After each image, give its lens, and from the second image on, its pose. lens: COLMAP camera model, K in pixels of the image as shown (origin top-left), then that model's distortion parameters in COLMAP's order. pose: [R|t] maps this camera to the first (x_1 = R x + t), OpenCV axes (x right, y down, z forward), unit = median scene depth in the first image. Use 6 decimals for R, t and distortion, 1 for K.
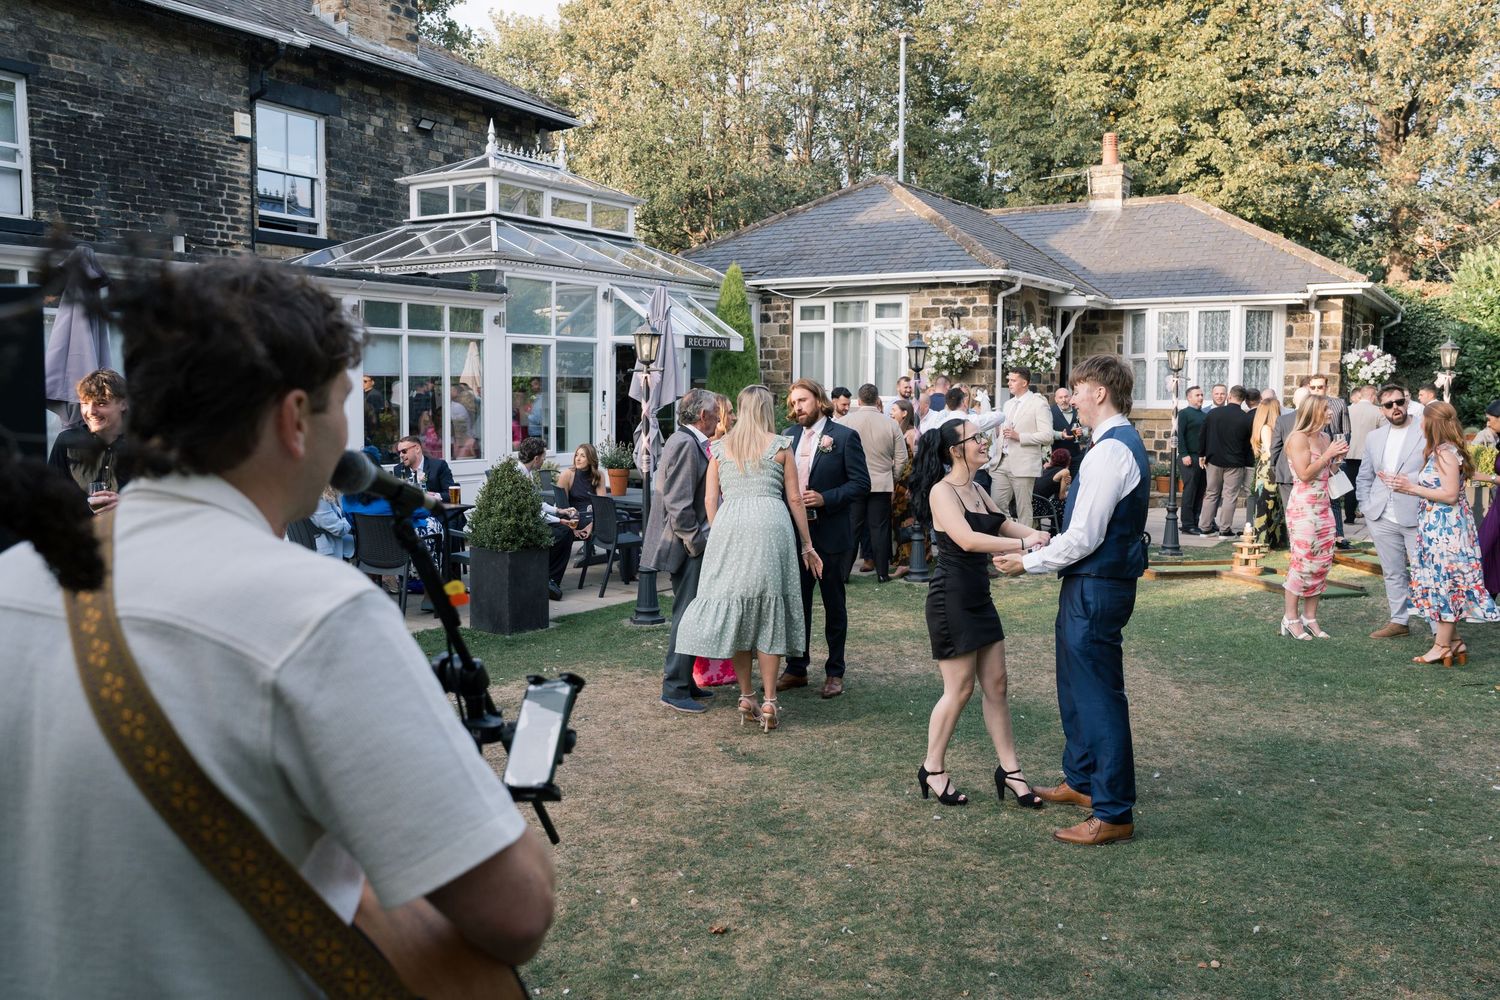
lens RADIAL K [[1229.3, 0, 761.7], [0, 1229.3, 490.9], [0, 0, 1]] dist [-0.005191, 0.018993]
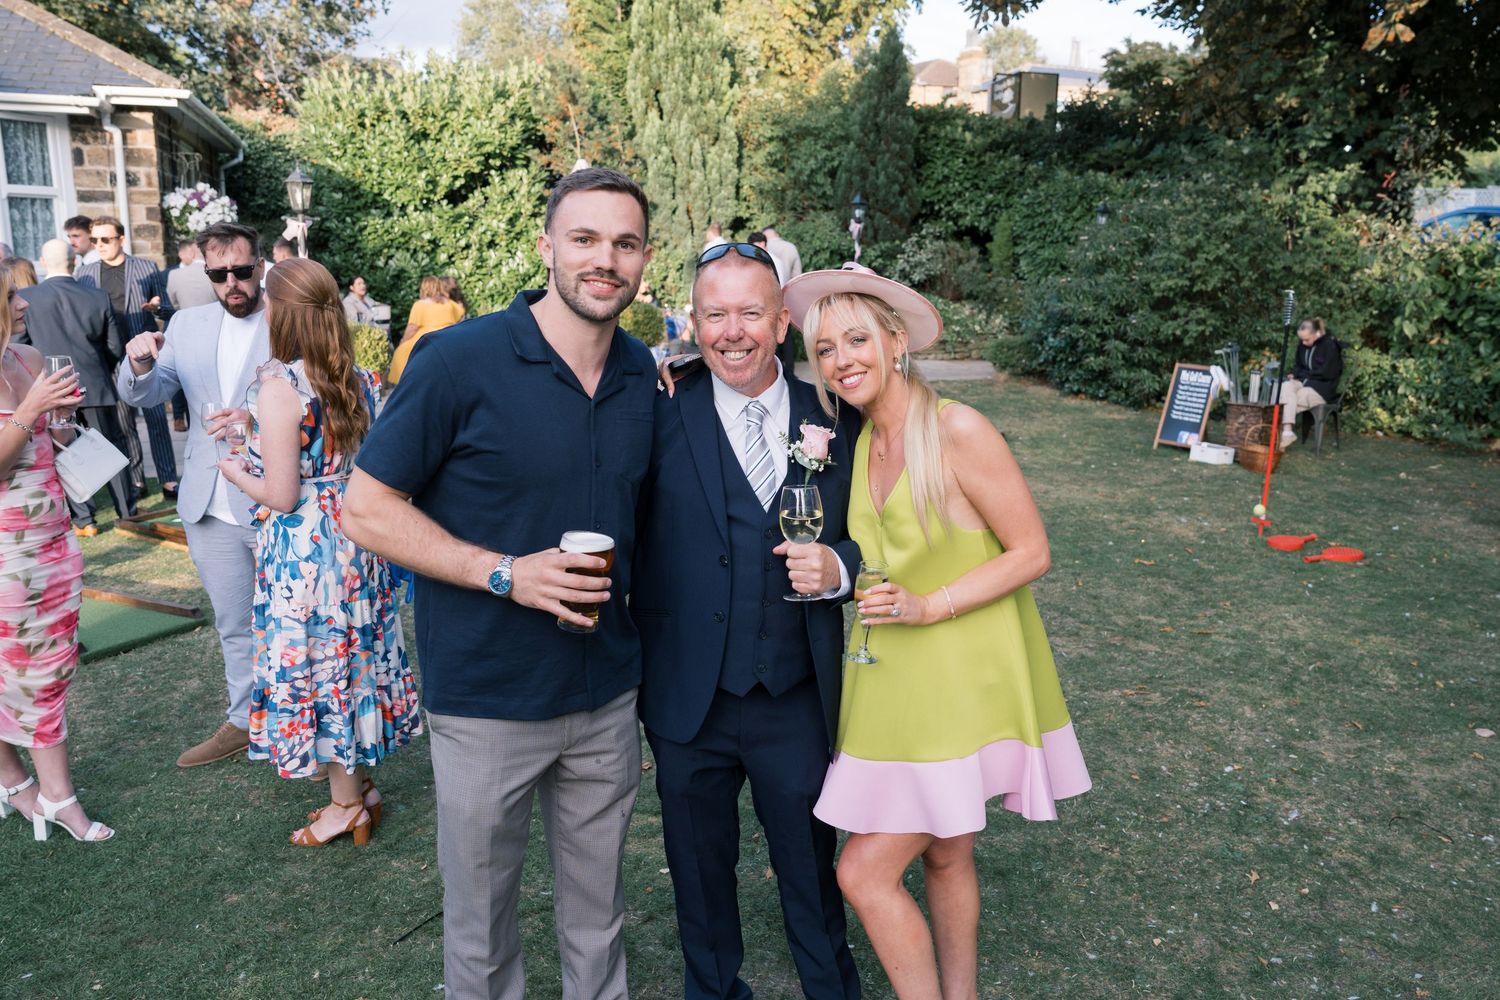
lens RADIAL K [[1229.3, 0, 740.2], [0, 1229.3, 497.1], [0, 0, 1]] dist [-0.005191, 0.018993]
pose [[0.668240, -0.145060, 0.729666, 0.154204], [0.057998, 0.987979, 0.143298, -0.021627], [-0.741681, -0.053438, 0.668620, 0.273060]]
